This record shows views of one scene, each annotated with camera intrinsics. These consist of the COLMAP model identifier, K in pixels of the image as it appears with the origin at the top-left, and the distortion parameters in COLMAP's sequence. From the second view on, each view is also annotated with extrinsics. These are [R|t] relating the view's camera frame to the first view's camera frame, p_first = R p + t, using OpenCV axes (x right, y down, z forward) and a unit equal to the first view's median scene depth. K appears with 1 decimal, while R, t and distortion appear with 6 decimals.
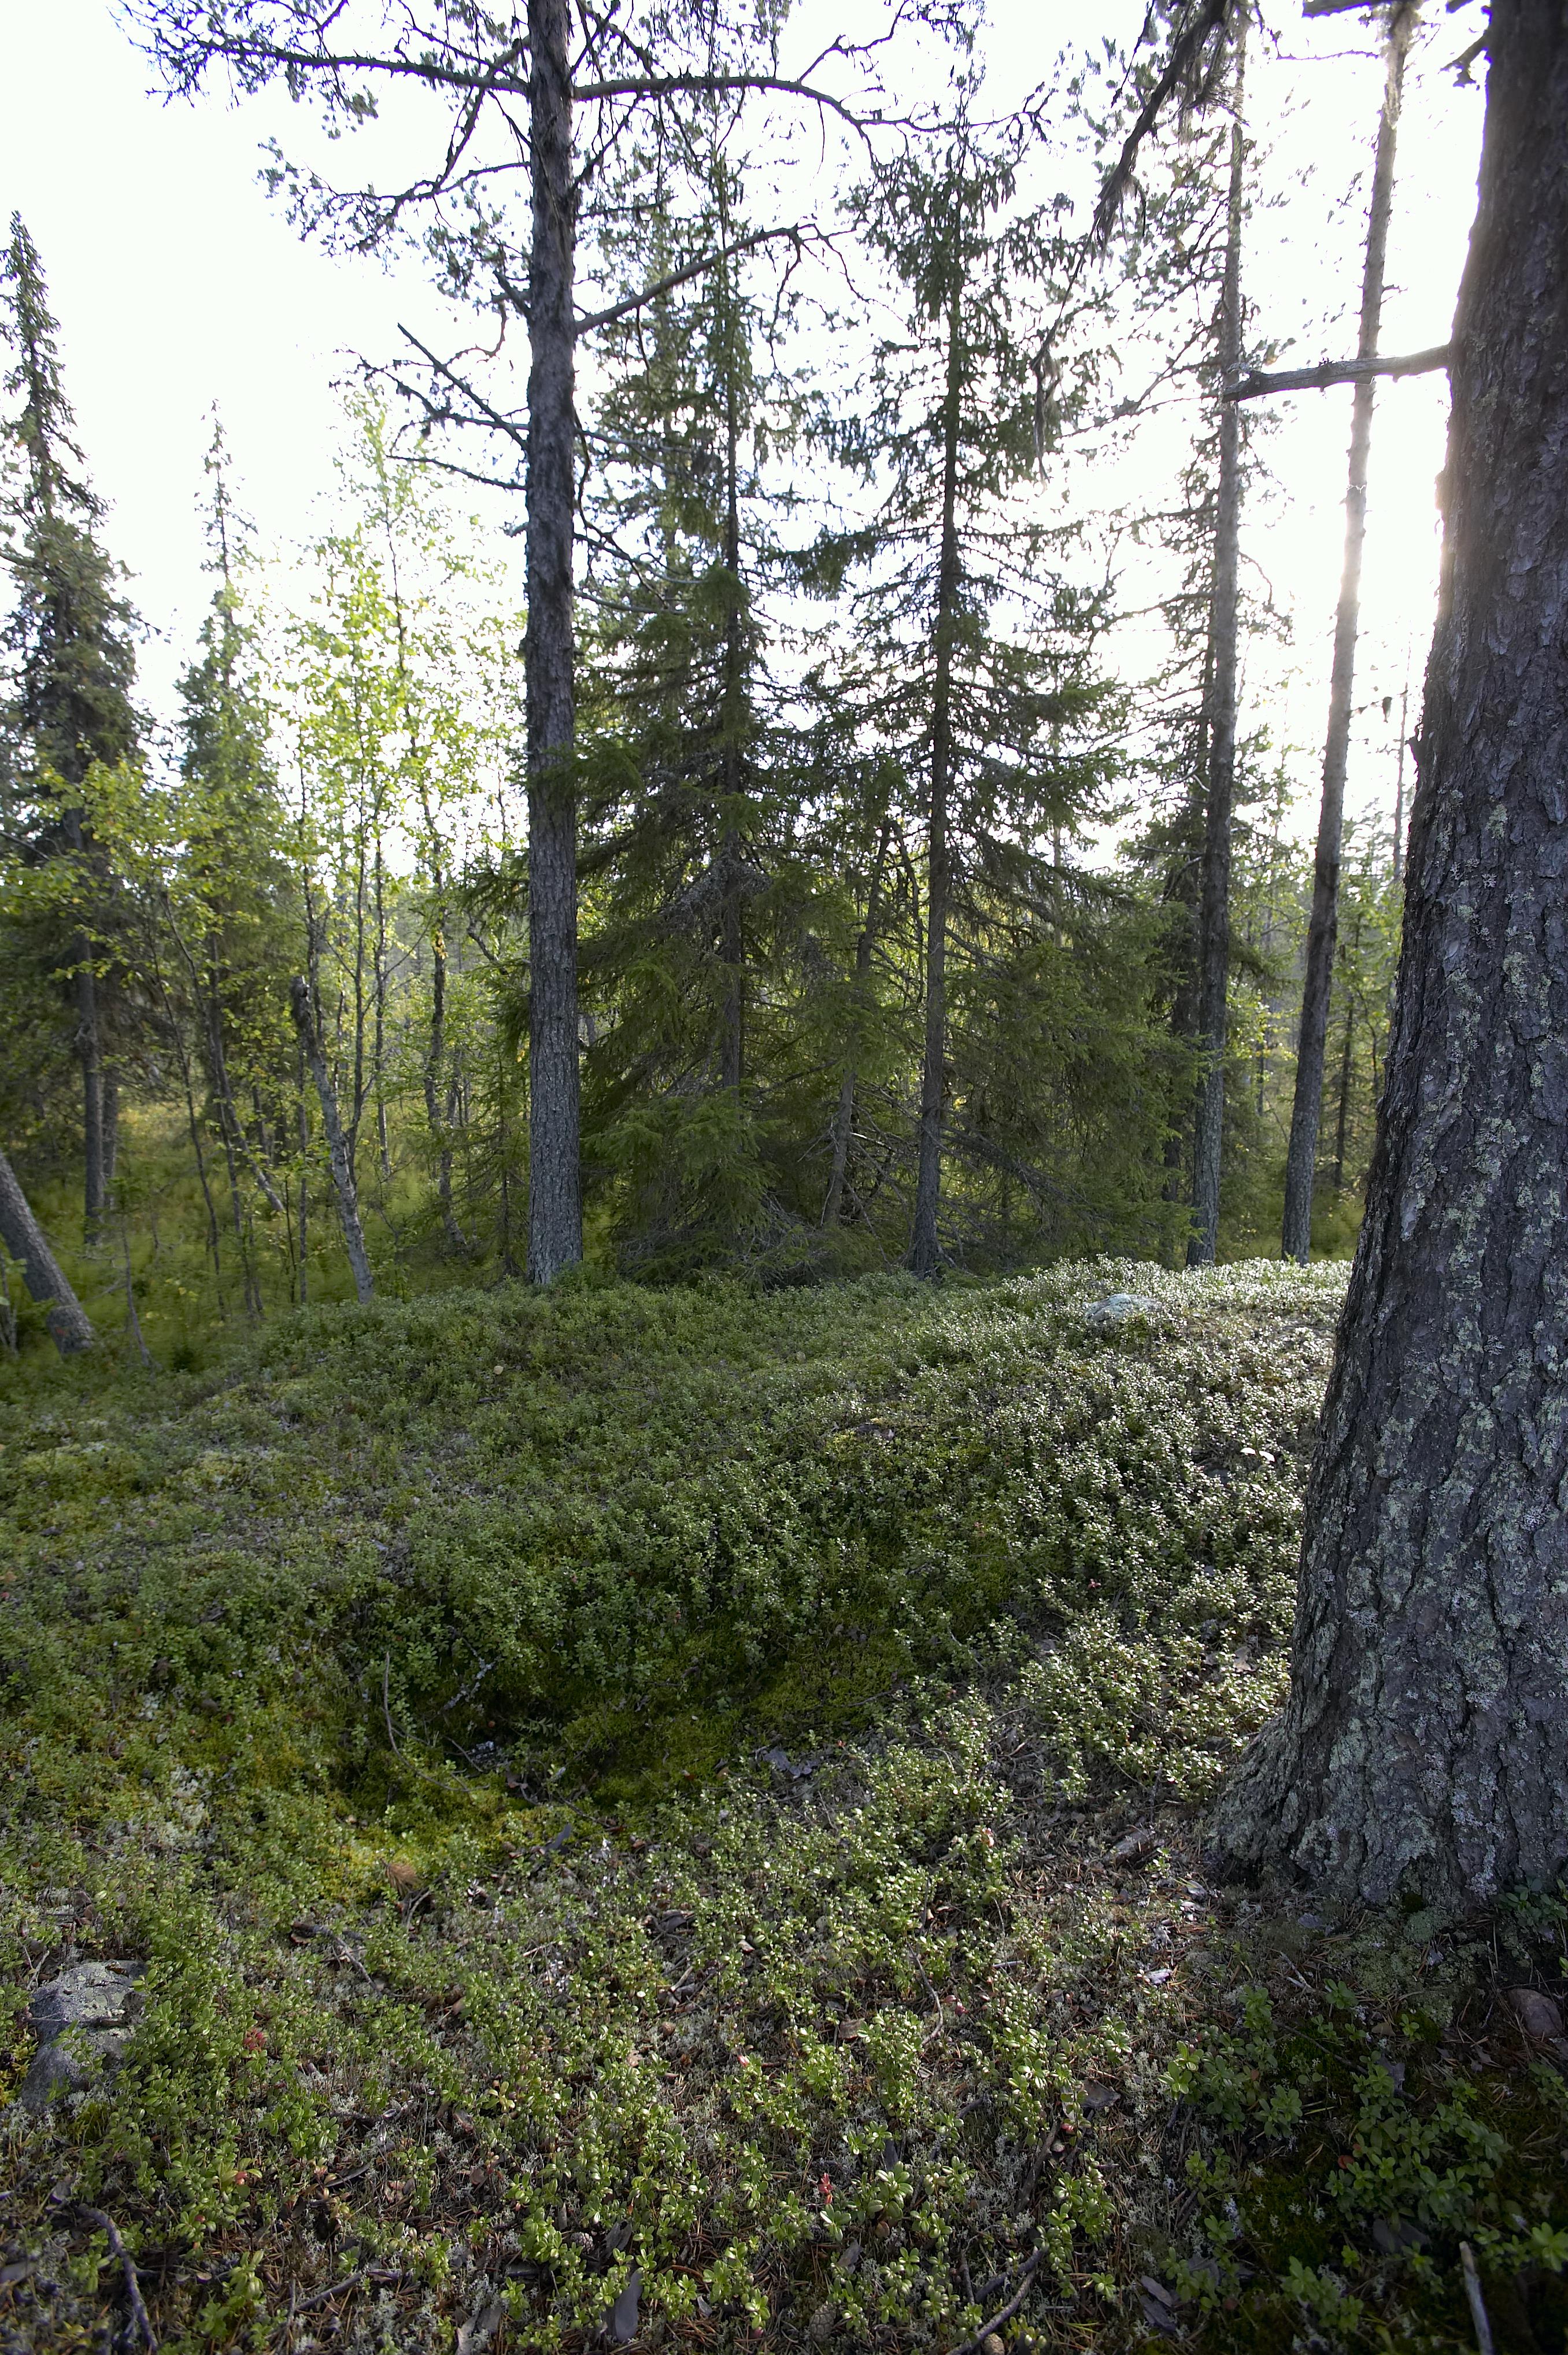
lens RADIAL K [[1108.8, 0, 784.0], [0, 1108.8, 1177.5], [0, 0, 1]] dist [-0.053505, 0.027427]
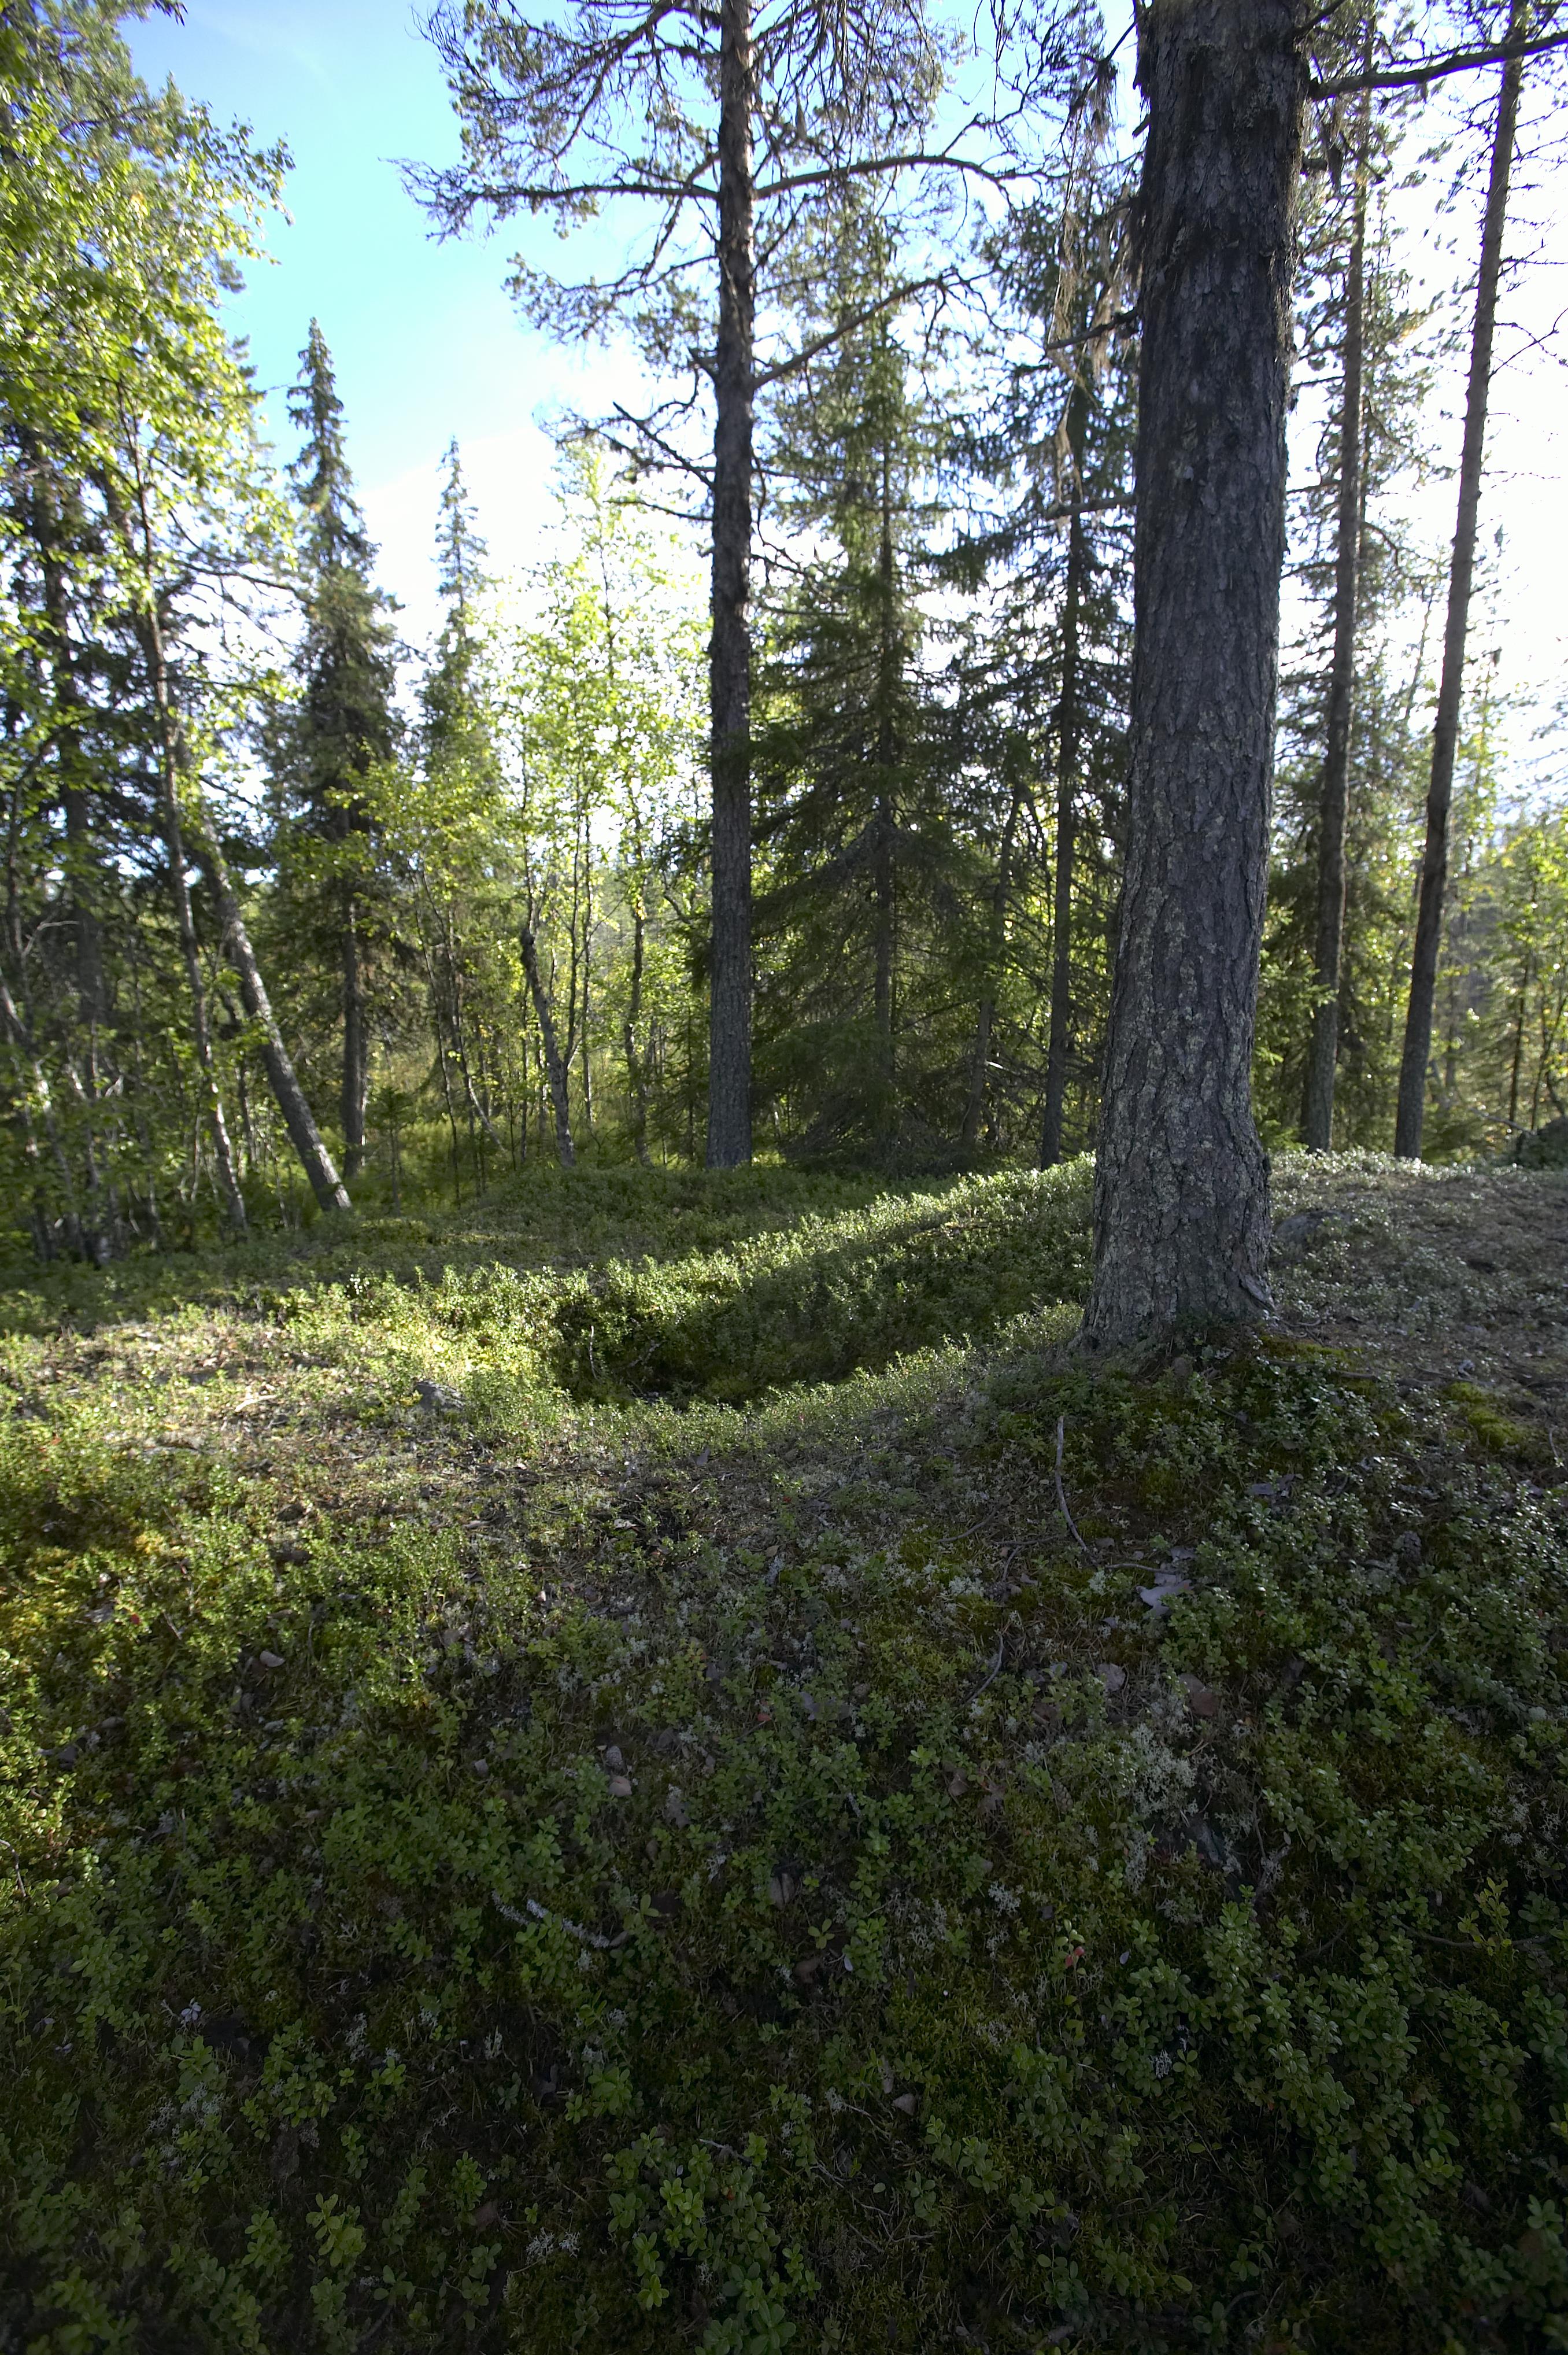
lens RADIAL K [[1108.8, 0, 784.0], [0, 1108.8, 1177.5], [0, 0, 1]] dist [-0.053505, 0.027427]
pose [[0.985457, 0.018884, -0.168870, 0.054931], [-0.016691, 0.999757, 0.014400, 0.073081], [0.169101, -0.011372, 0.985533, -0.175429]]
